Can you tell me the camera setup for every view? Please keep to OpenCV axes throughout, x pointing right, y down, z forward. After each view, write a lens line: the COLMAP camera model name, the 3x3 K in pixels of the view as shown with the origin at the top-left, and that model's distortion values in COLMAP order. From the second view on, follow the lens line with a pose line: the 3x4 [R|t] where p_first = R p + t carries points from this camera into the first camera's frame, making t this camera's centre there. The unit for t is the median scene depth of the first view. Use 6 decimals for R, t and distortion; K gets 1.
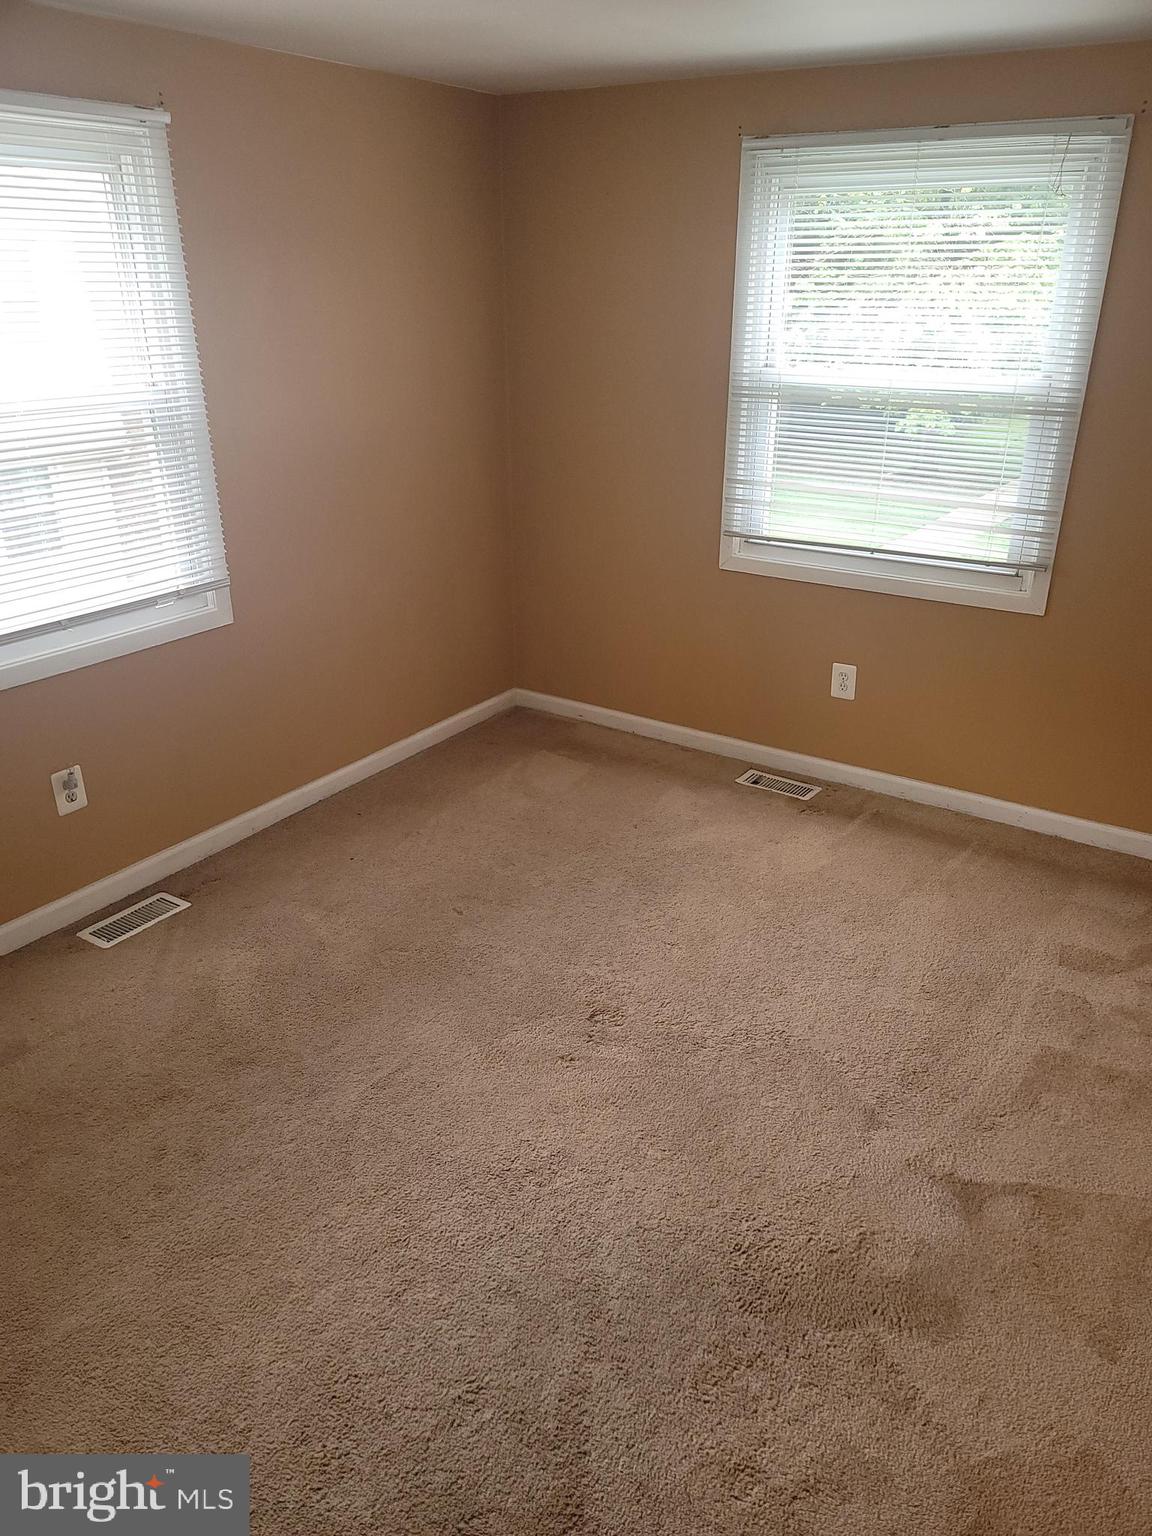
lens RADIAL K [[1152.8, 0, 576.0], [0, 1152.8, 768.0], [0, 0, 1]] dist [-0.001469, 0.002505]
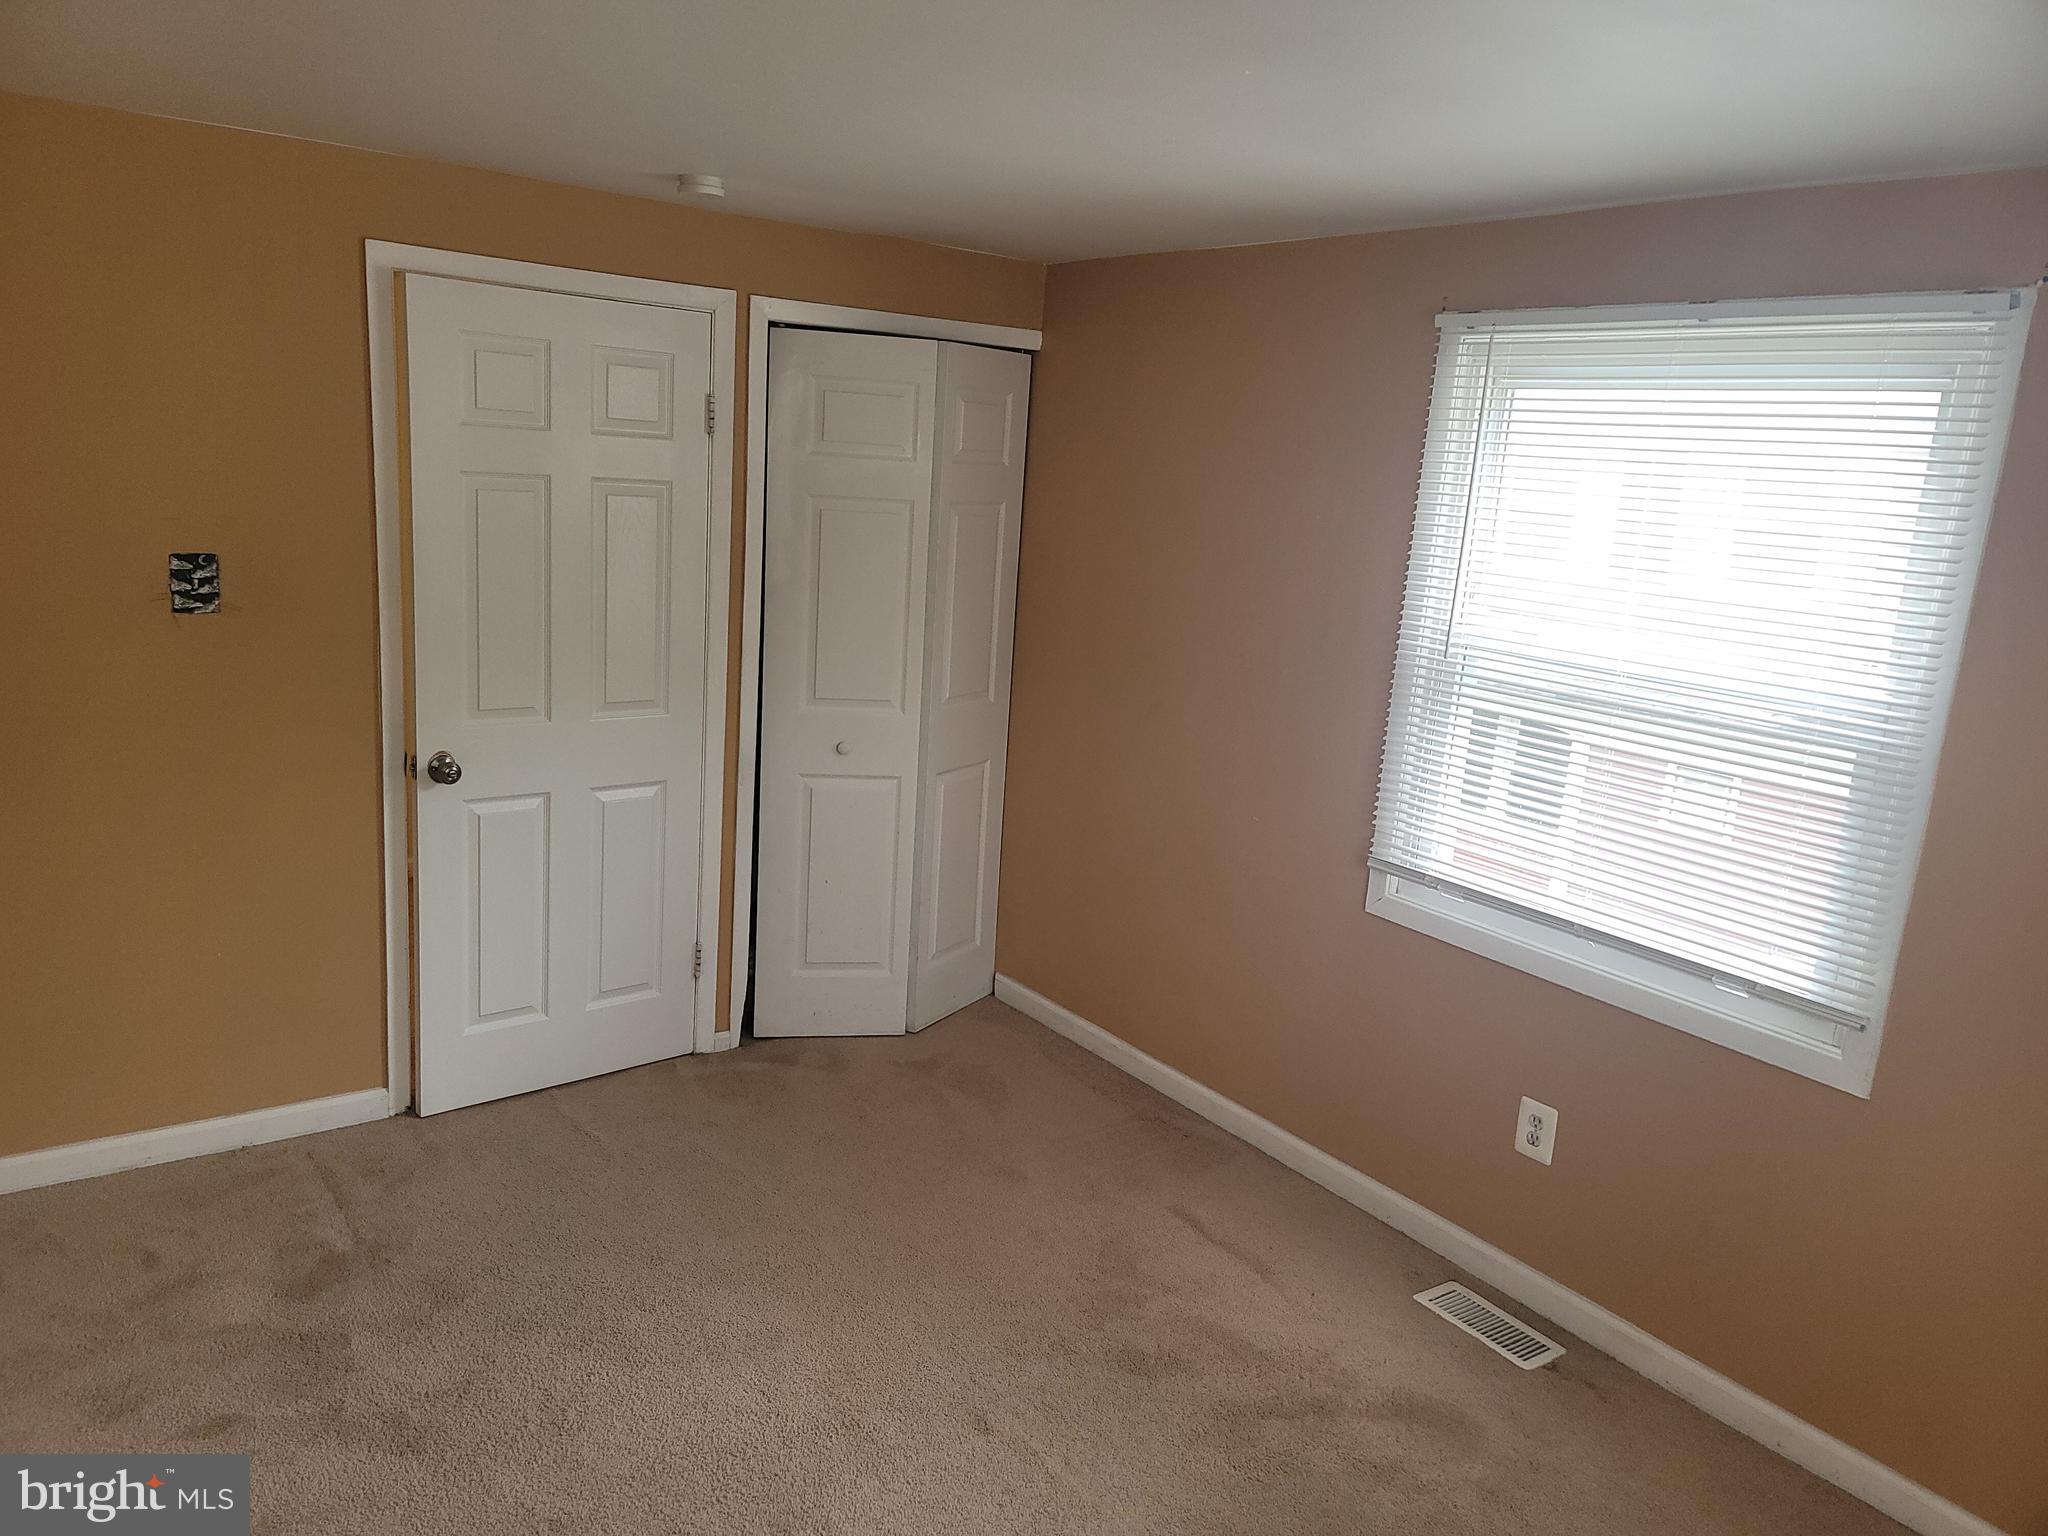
lens RADIAL K [[1505.9, 0, 1024.0], [0, 1505.9, 768.0], [0, 0, 1]] dist [0.090313, 0.001201]
pose [[-0.337452, 0.158175, -0.927958, 0.587681], [-0.446771, 0.840770, 0.305781, -0.343699], [0.828566, 0.517771, -0.213051, 0.801649]]
